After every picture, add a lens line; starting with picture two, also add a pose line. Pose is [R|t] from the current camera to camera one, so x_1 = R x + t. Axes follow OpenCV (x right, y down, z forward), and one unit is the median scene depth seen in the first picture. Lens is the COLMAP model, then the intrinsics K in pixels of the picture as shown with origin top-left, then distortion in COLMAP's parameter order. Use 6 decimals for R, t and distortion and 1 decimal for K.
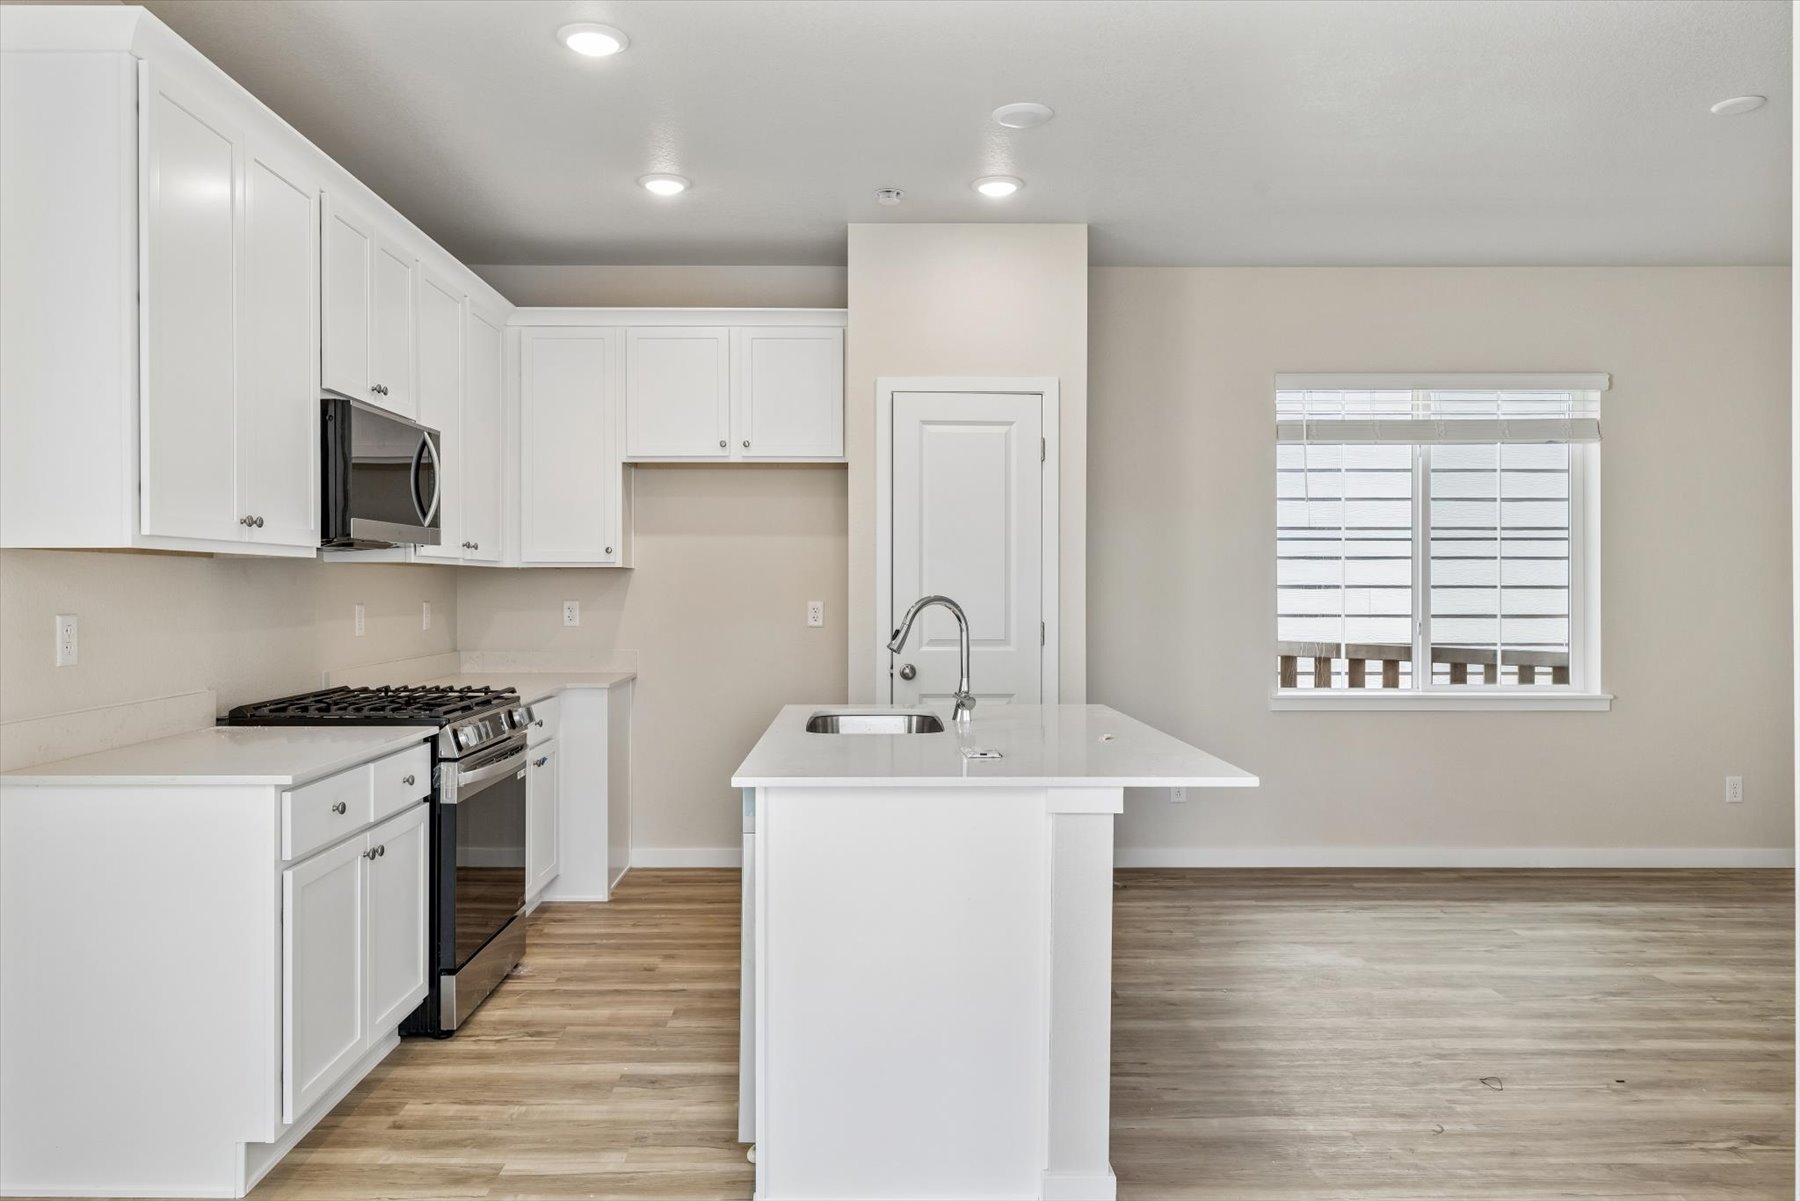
lens RADIAL K [[1288.6, 0, 893.0], [0, 1288.6, 583.8], [0, 0, 1]] dist [0.002575, 0.000224]
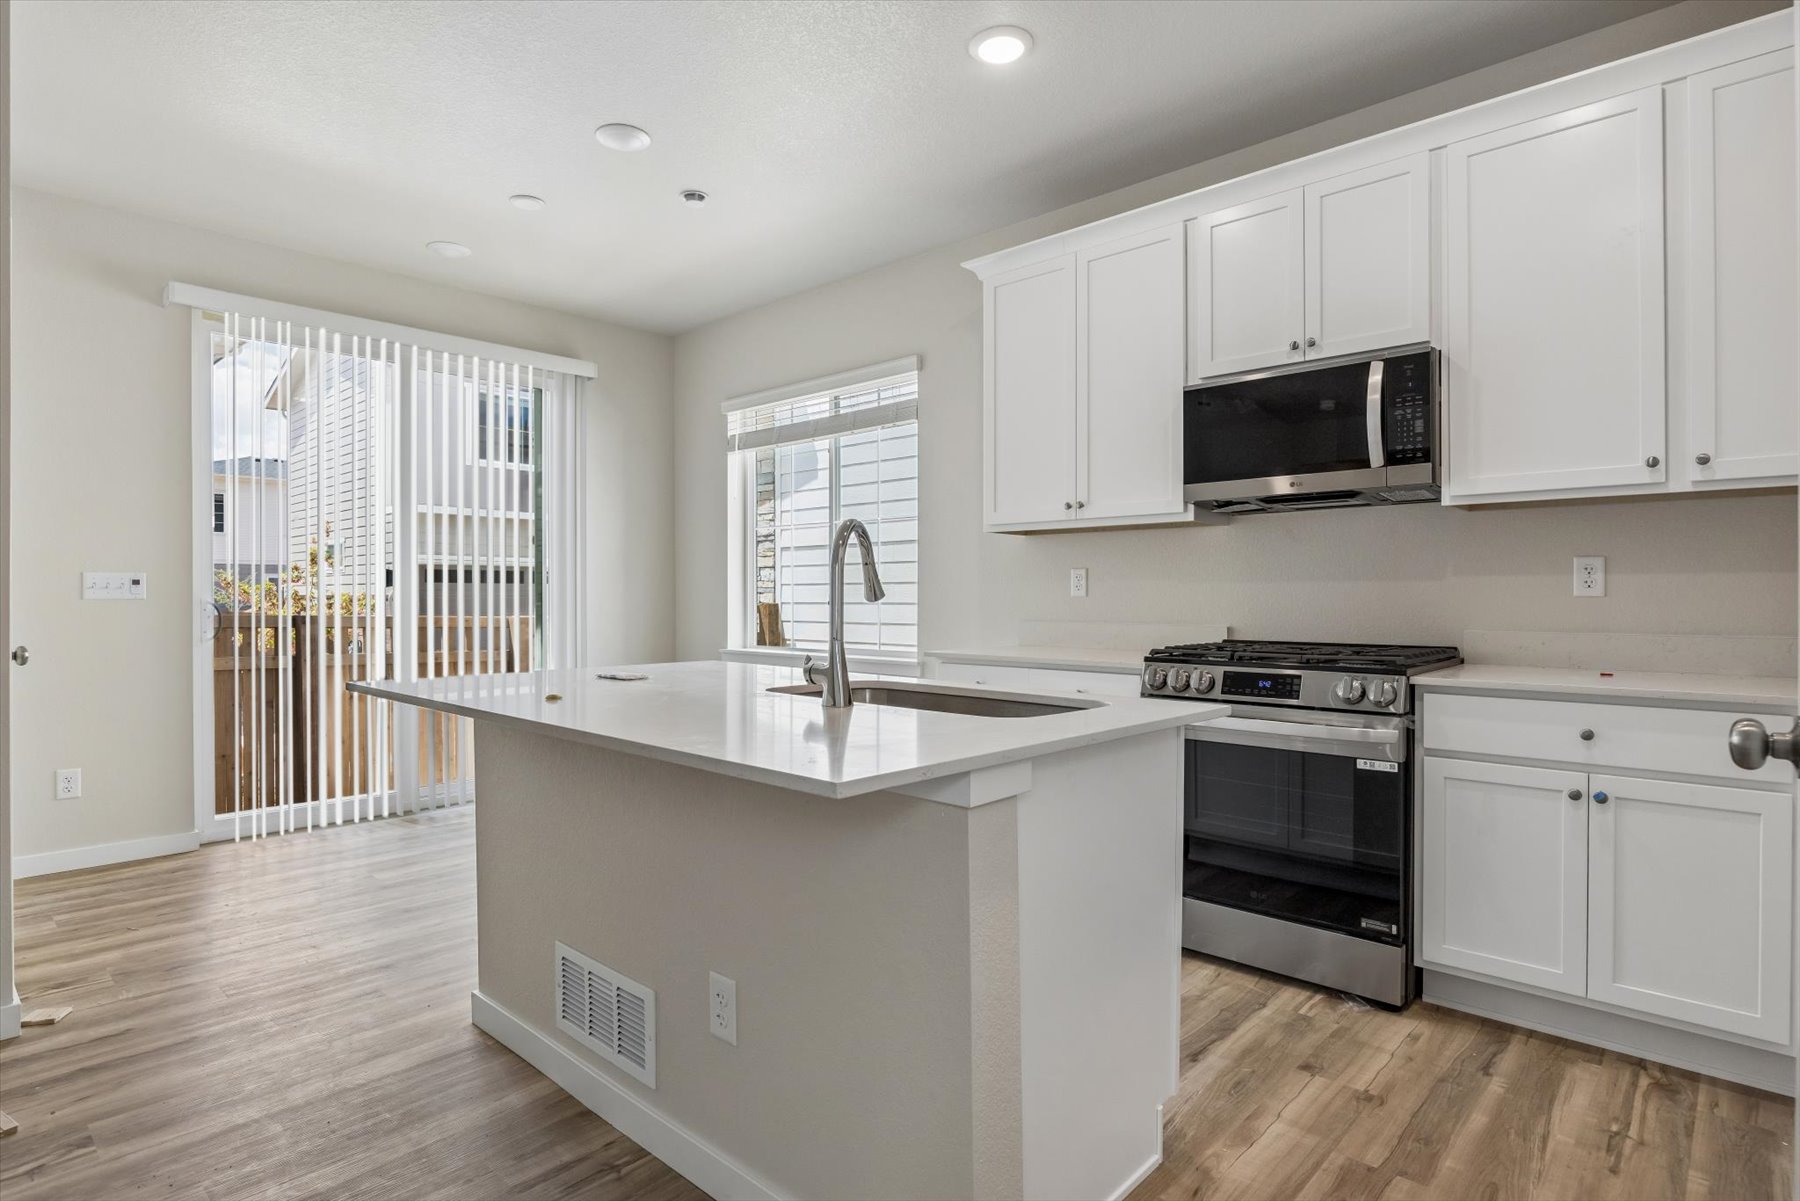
lens RADIAL K [[885.3, 0, 883.2], [0, 885.3, 595.9], [0, 0, 1]] dist [-0.002795, 0.000168]
pose [[-0.674640, 0.002730, -0.738142, 0.307641], [-0.006279, 0.999936, 0.009437, 0.031879], [0.738120, 0.011002, -0.674579, 1.071688]]
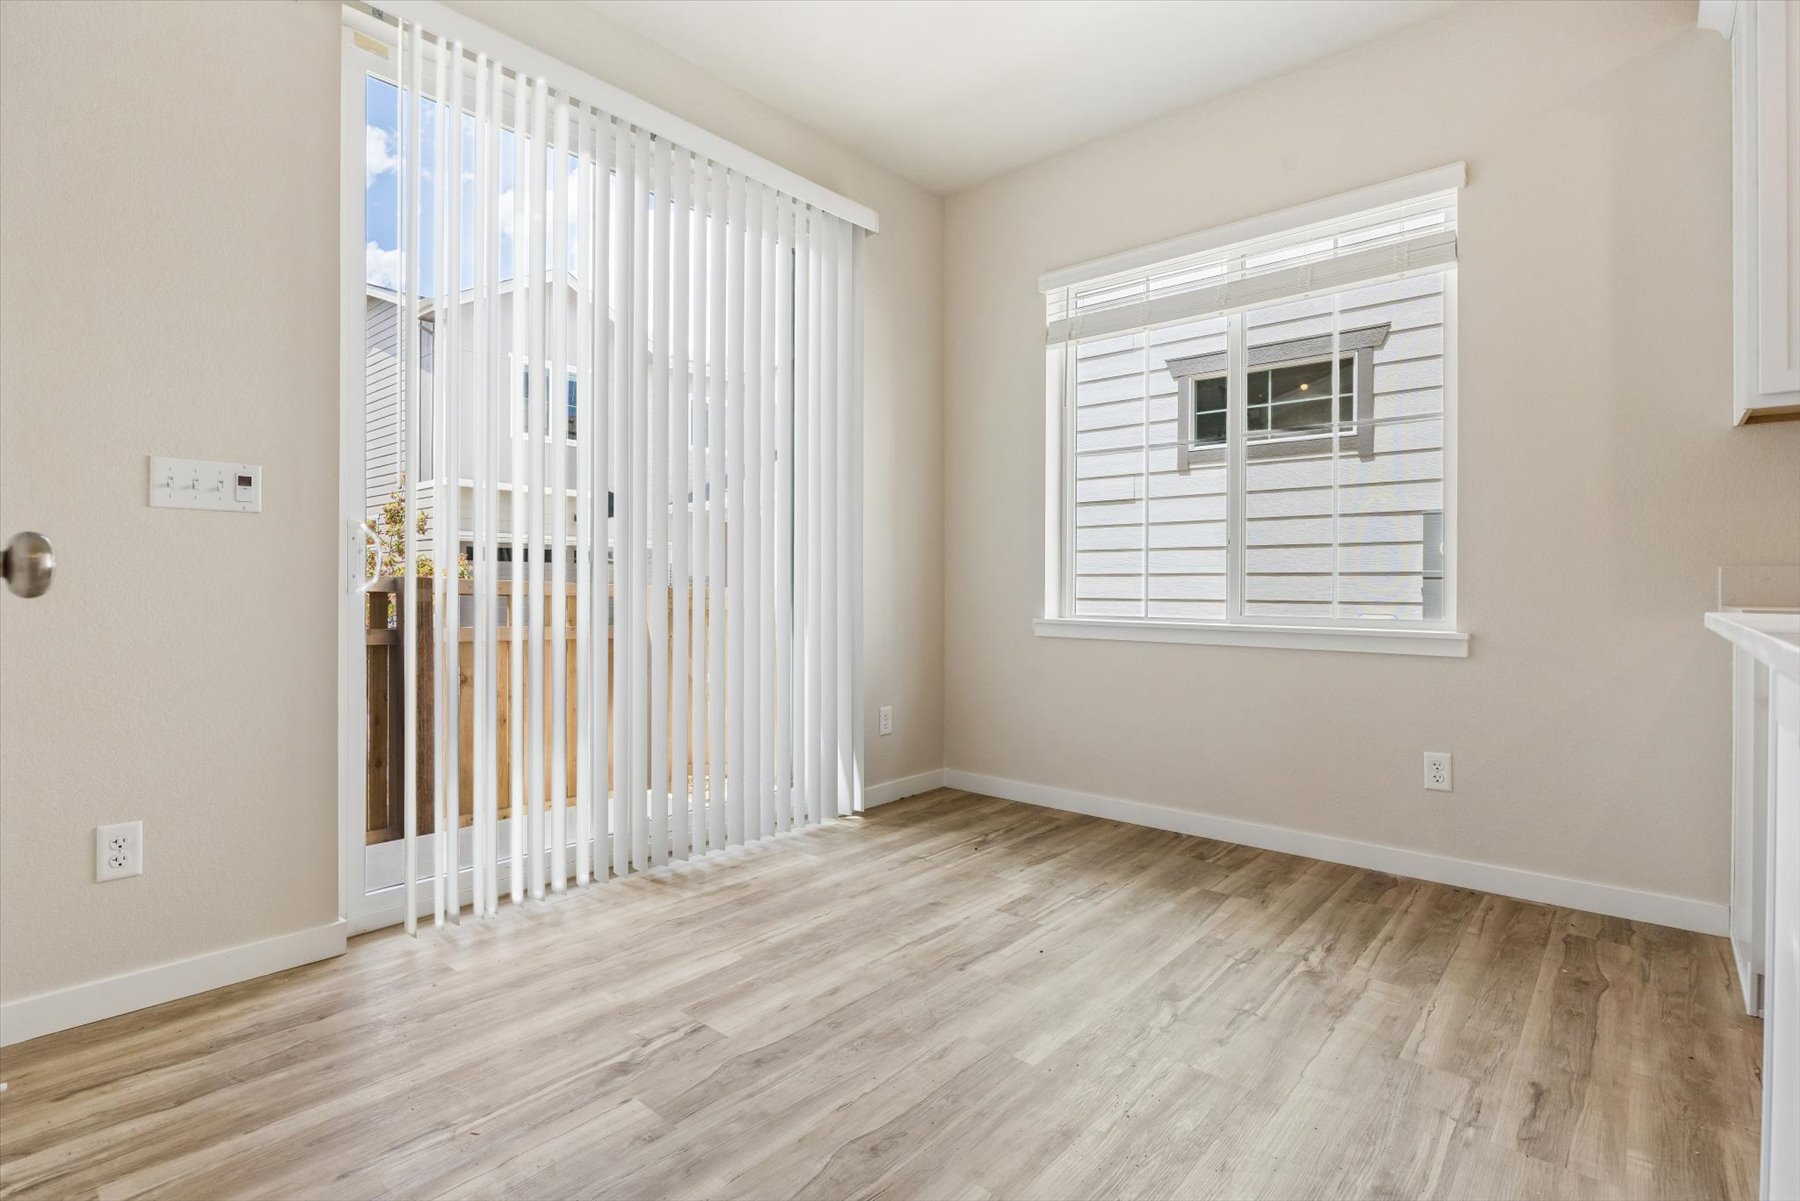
lens RADIAL K [[885.3, 0, 913.5], [0, 885.3, 589.6], [0, 0, 1]] dist [-0.002795, 0.000168]
pose [[-0.647752, -0.002462, -0.761848, 0.292724], [-0.012406, 0.999896, 0.007317, 0.078824], [0.761751, 0.014191, -0.647715, 0.563996]]
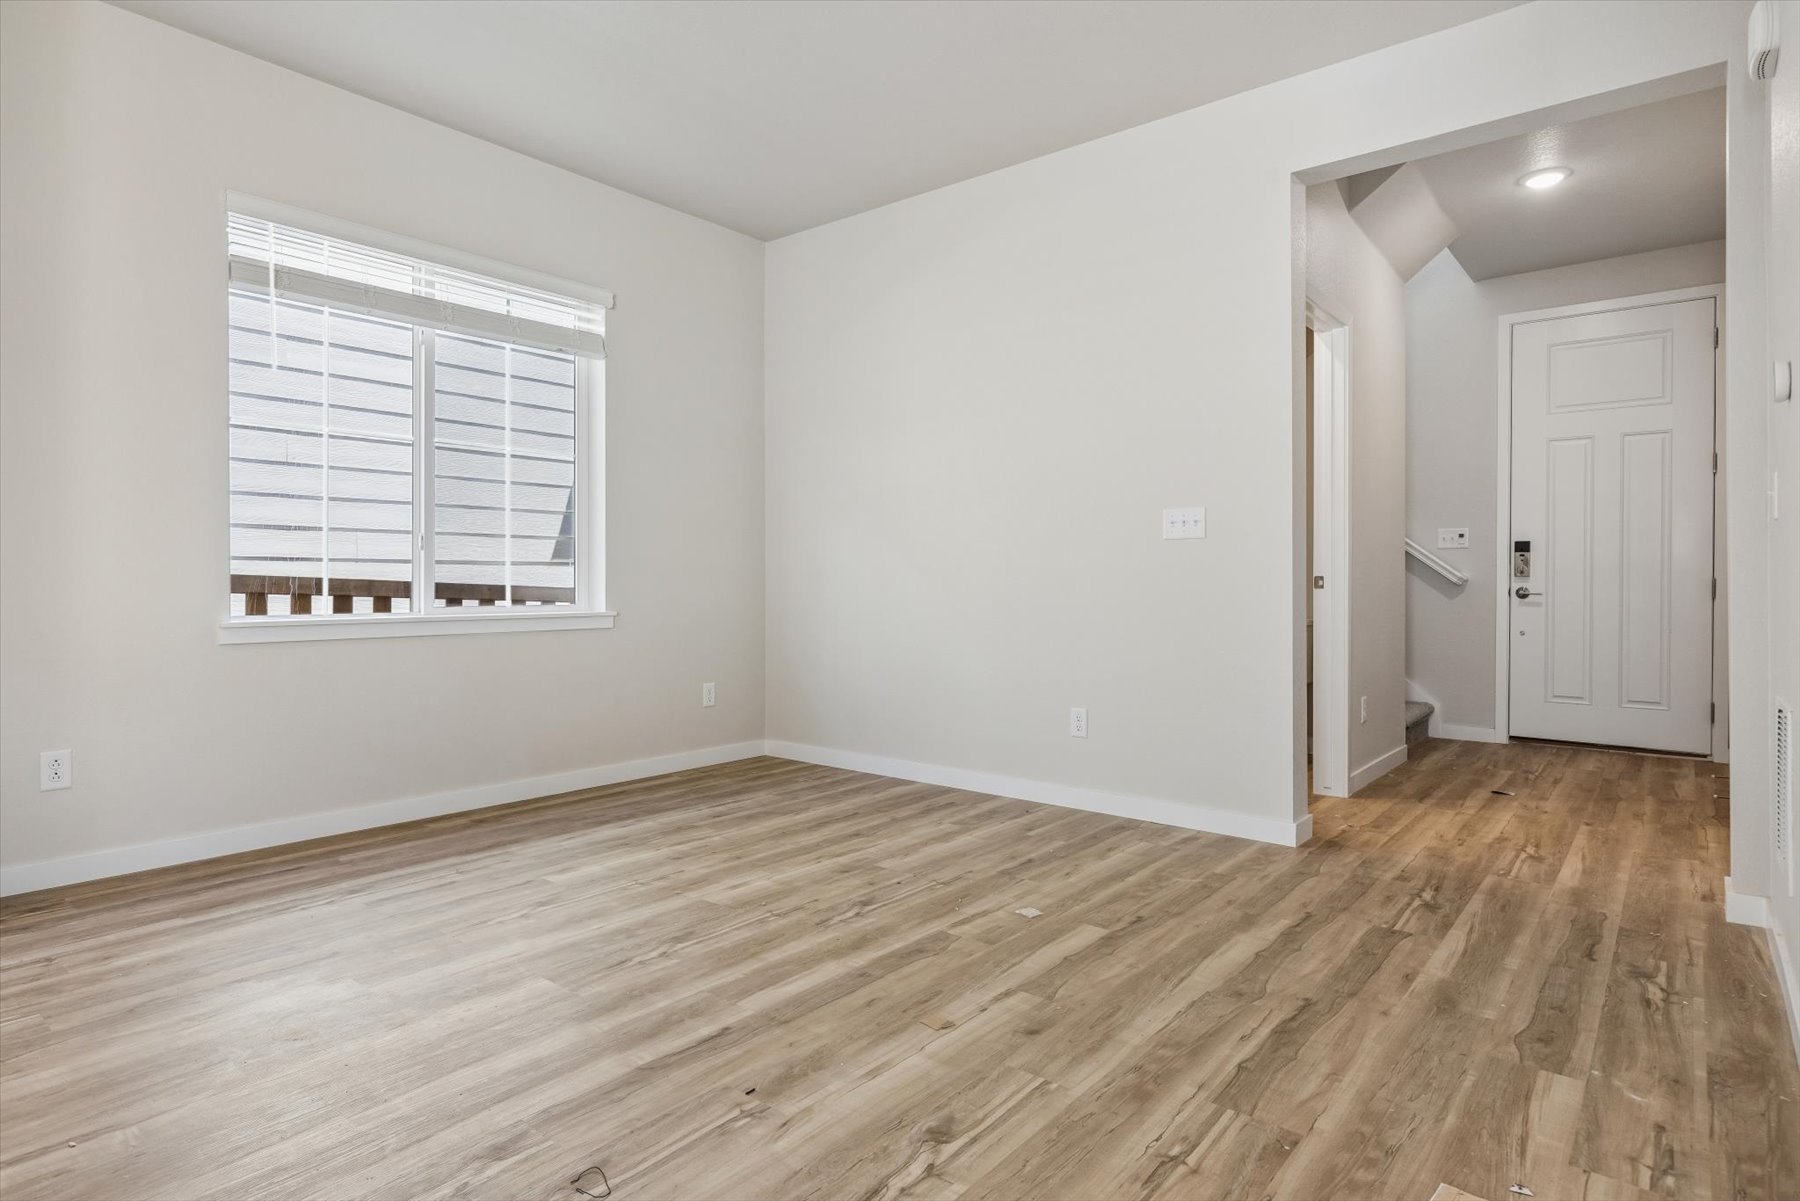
lens RADIAL K [[966.0, 0, 873.5], [0, 966.0, 570.1], [0, 0, 1]] dist [0.000910, 0.000506]
pose [[0.659955, 0.006448, 0.751277, 0.153632], [0.003611, 0.999924, -0.011754, 0.079010], [-0.751296, 0.010470, 0.659882, 0.435366]]
